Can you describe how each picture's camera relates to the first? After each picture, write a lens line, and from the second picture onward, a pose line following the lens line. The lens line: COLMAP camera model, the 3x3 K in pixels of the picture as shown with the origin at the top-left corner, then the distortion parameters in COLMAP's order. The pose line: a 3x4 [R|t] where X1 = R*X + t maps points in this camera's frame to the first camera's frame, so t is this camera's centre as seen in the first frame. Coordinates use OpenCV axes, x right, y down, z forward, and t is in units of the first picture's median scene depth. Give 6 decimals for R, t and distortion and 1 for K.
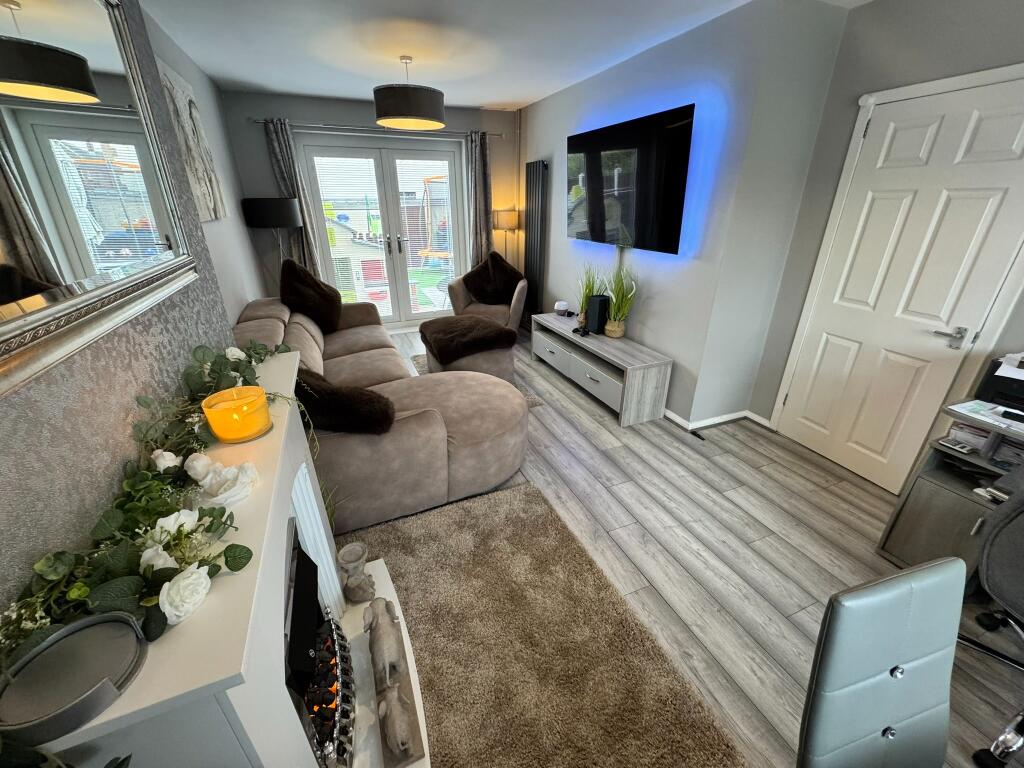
lens RADIAL K [[408.8, 0, 512.0], [0, 408.8, 384.0], [0, 0, 1]] dist [-0.001503, -0.000142]
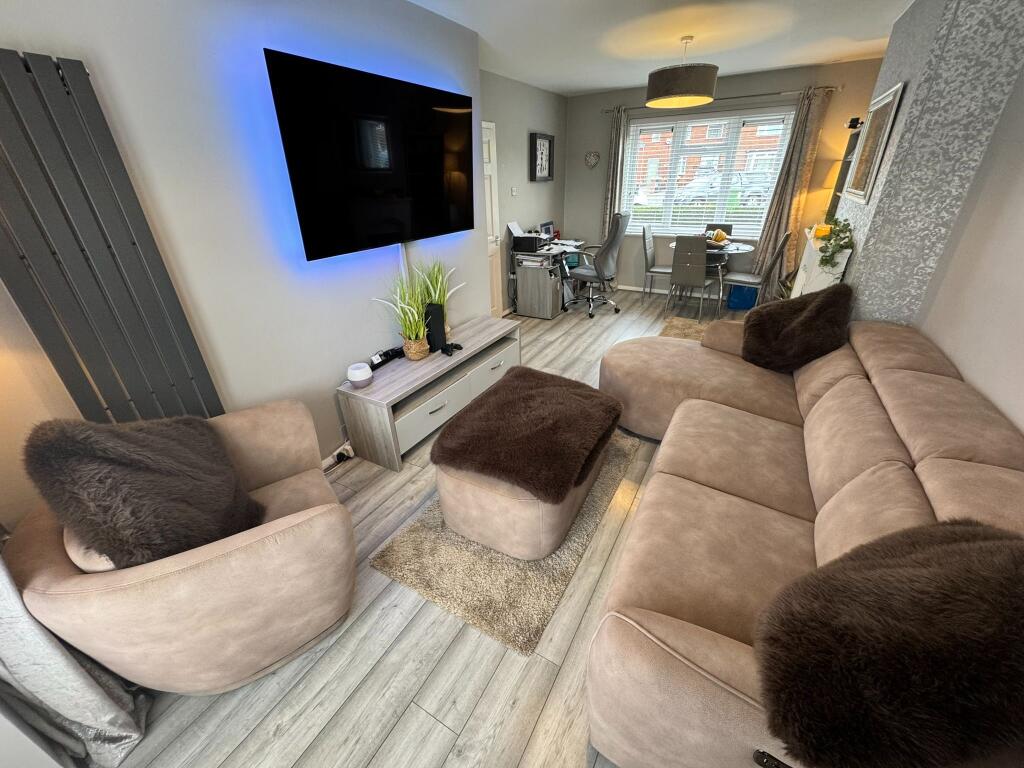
lens RADIAL K [[408.8, 0, 512.0], [0, 408.8, 384.0], [0, 0, 1]] dist [-0.001503, -0.000142]
pose [[-0.609926, -0.364368, 0.703724, -0.825317], [0.318813, 0.700167, 0.638845, -0.923164], [-0.725499, 0.614005, -0.310885, 1.992082]]
